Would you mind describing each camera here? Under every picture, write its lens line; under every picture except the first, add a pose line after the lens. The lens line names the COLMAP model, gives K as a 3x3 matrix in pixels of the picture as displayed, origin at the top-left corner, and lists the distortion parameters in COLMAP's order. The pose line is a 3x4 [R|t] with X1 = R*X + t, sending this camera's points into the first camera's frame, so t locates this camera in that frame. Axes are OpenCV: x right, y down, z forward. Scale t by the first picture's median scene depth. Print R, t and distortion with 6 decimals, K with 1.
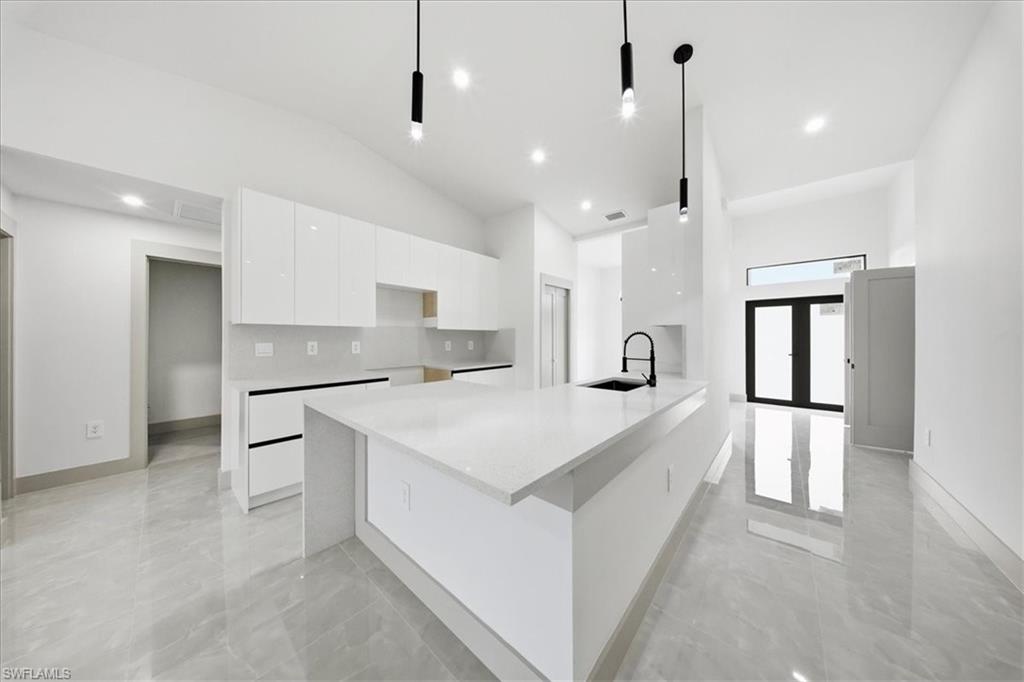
lens RADIAL K [[310.1, 0, 510.7], [0, 310.1, 337.0], [0, 0, 1]] dist [-0.005258, -0.000075]
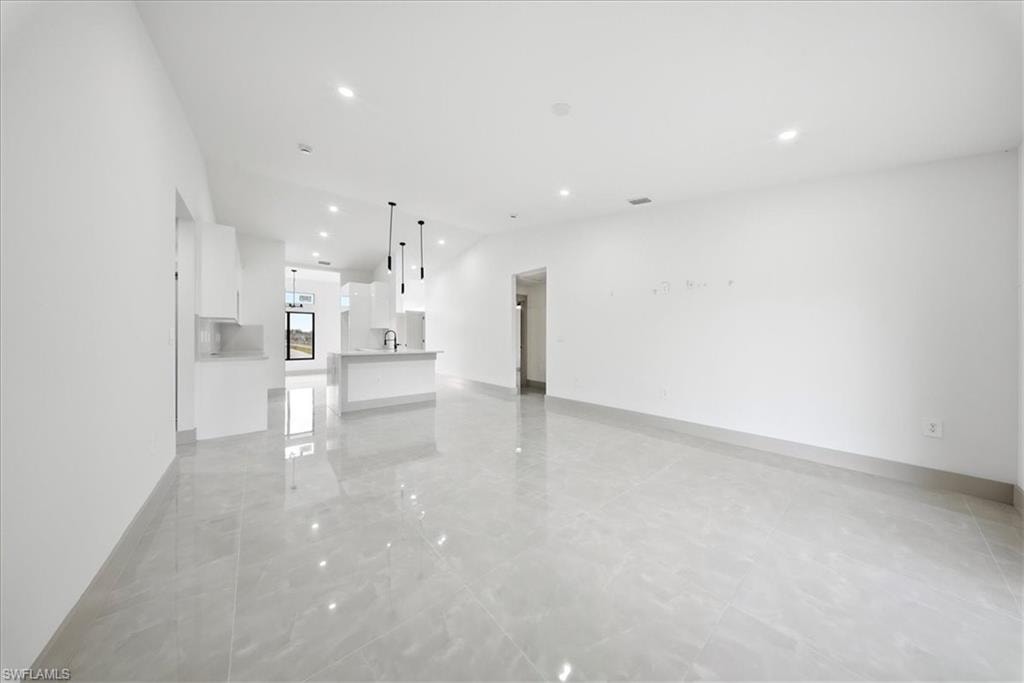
lens RADIAL K [[308.8, 0, 516.8], [0, 308.8, 340.1], [0, 0, 1]] dist [0.000180, 0.000011]
pose [[0.148728, -0.002551, 0.988875, -1.683823], [-0.003106, 0.999991, 0.003047, 0.044722], [-0.988873, -0.003525, 0.148719, -0.444268]]
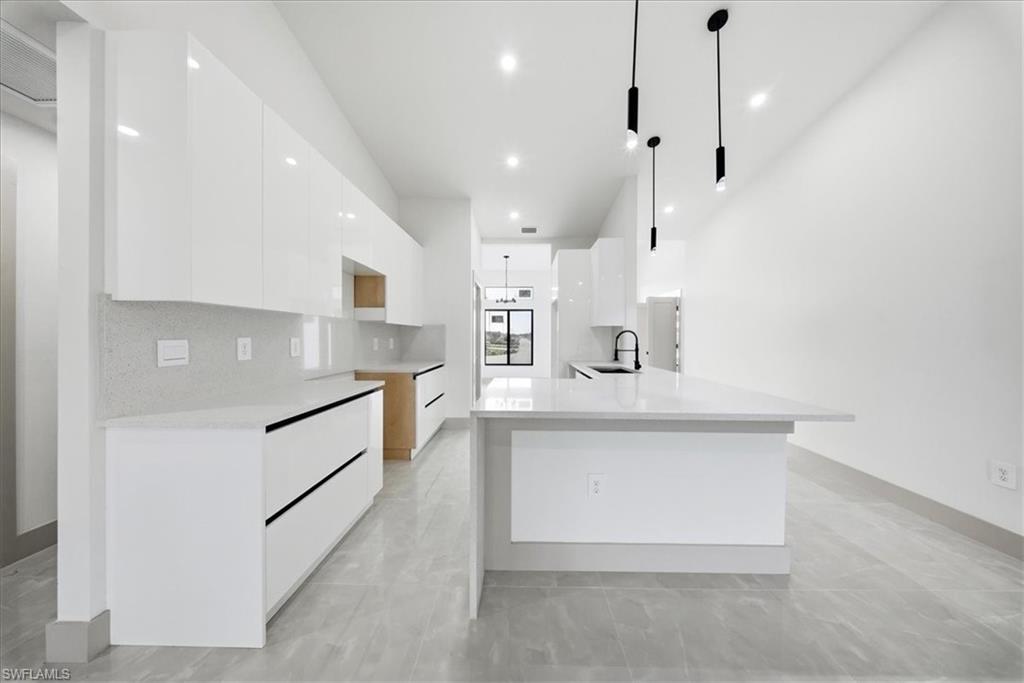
lens RADIAL K [[308.8, 0, 516.8], [0, 308.8, 340.1], [0, 0, 1]] dist [0.000180, 0.000011]
pose [[0.759029, -0.003737, 0.651046, -0.626019], [-0.004366, 0.999932, 0.010829, 0.010477], [-0.651042, -0.011062, 0.758961, 0.208433]]
